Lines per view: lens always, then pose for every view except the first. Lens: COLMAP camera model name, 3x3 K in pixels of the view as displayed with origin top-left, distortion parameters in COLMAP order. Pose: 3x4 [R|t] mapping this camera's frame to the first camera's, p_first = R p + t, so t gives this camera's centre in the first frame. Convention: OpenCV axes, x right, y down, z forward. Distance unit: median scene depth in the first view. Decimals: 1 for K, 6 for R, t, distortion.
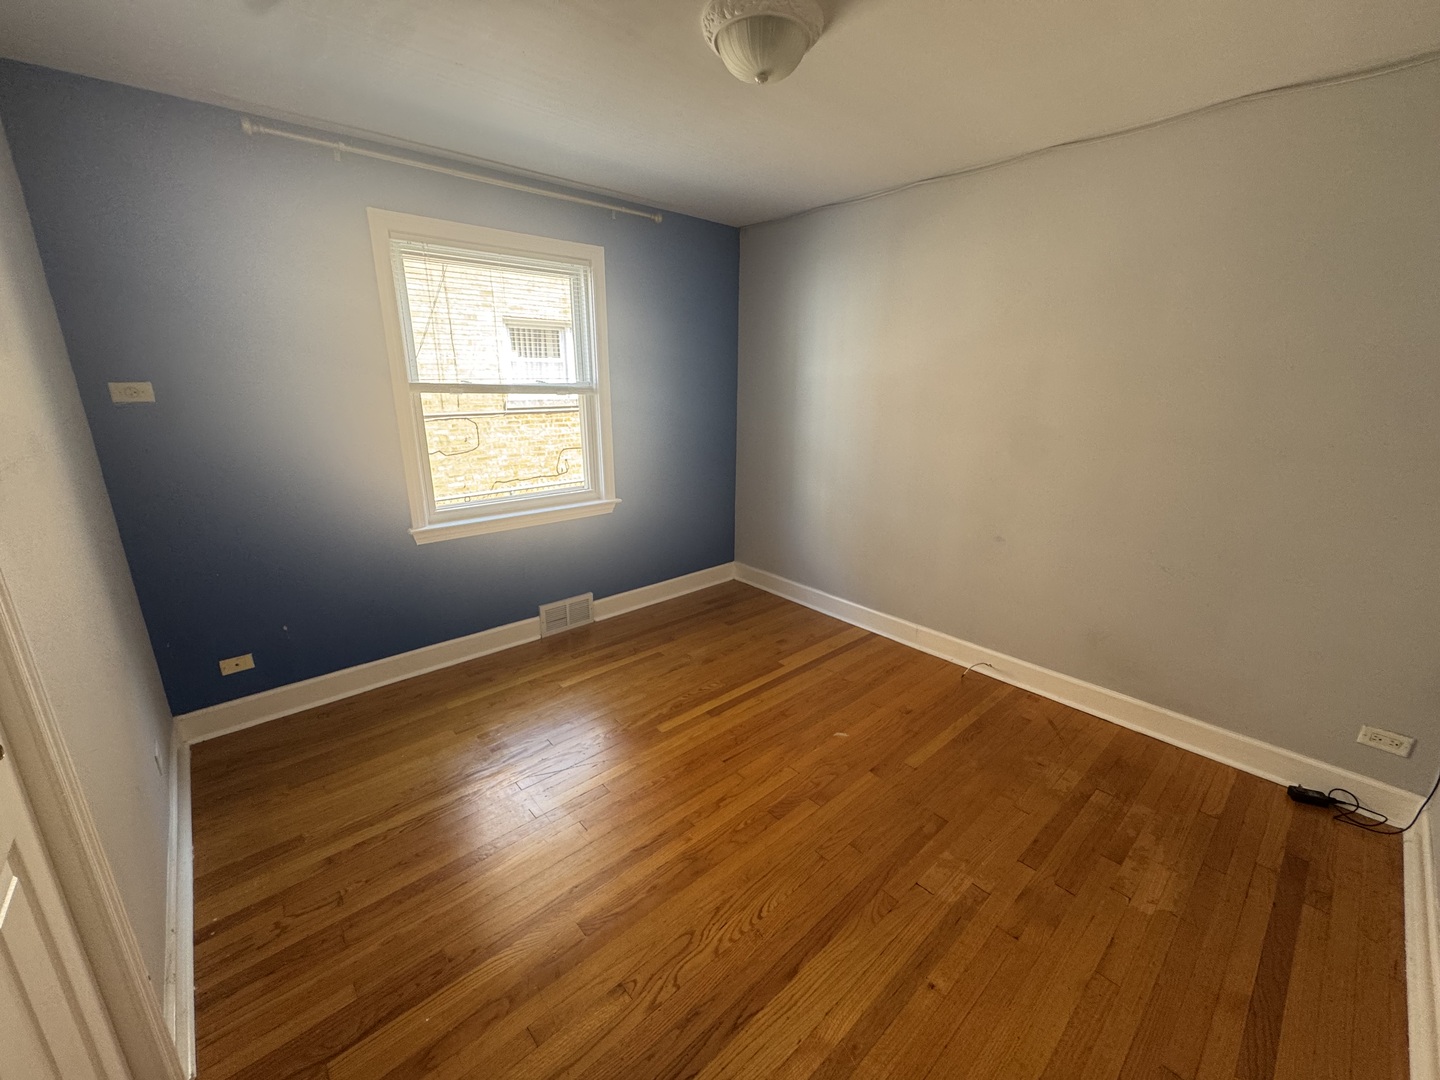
lens RADIAL K [[576.2, 0, 716.2], [0, 576.2, 532.2], [0, 0, 1]] dist [0.000323, 0.001112]
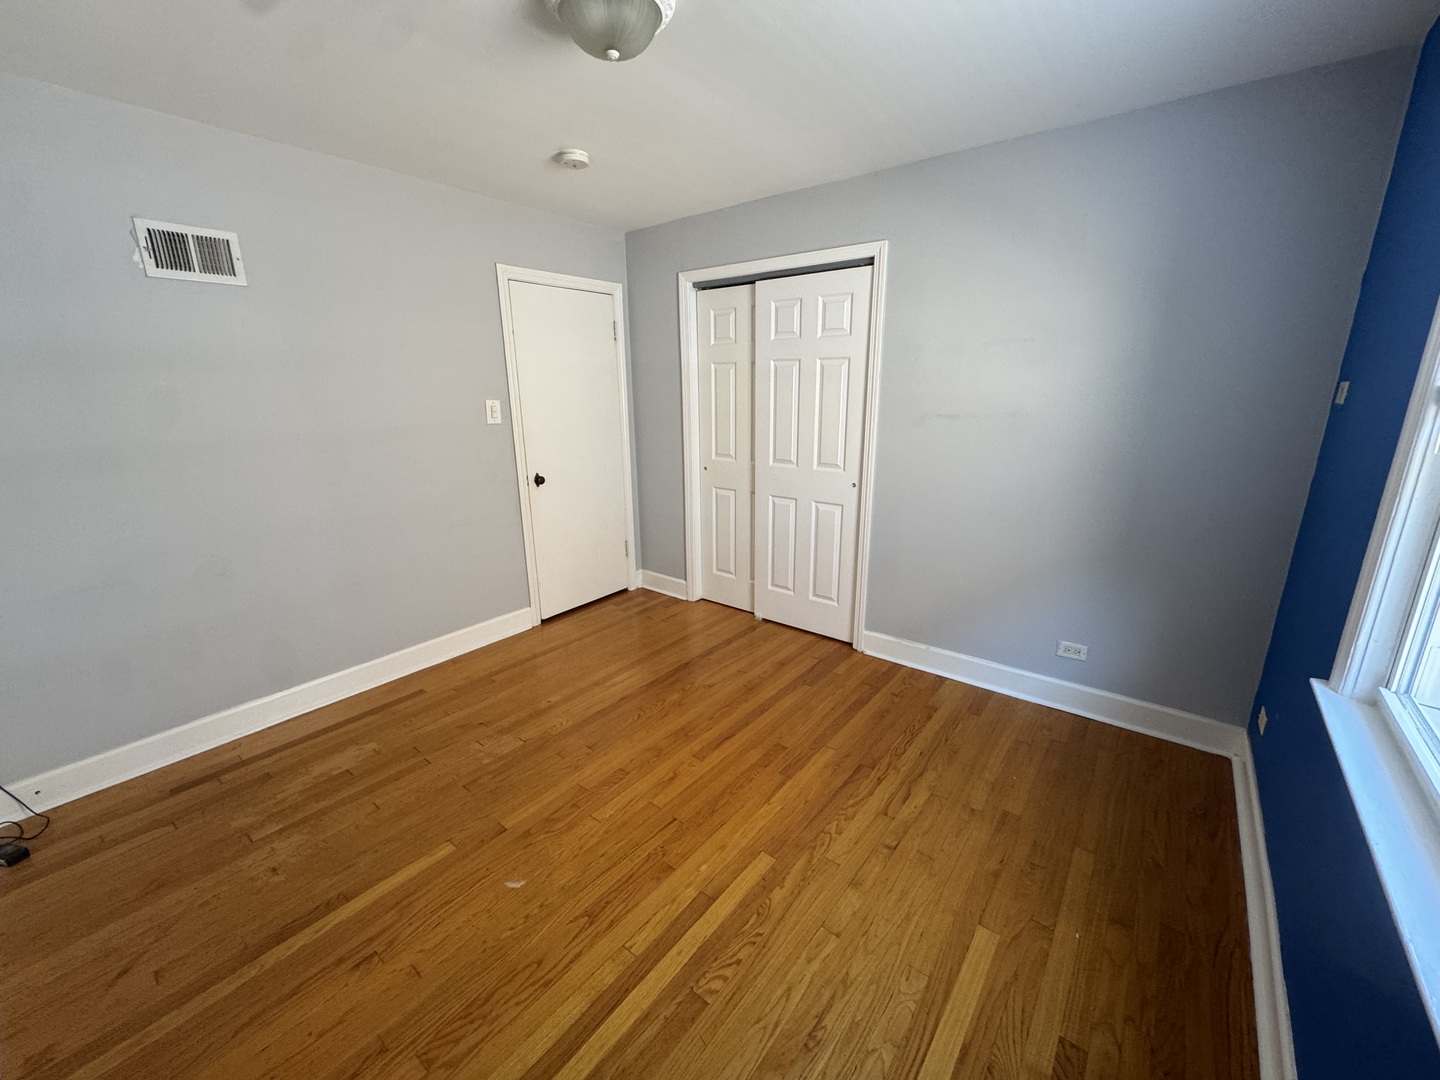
lens RADIAL K [[576.2, 0, 725.2], [0, 576.2, 545.3], [0, 0, 1]] dist [0.000323, 0.001112]
pose [[-0.982263, 0.054198, -0.179506, 0.085318], [-0.045623, 0.859468, 0.509149, -0.471766], [0.181874, 0.508308, -0.841751, 1.786928]]
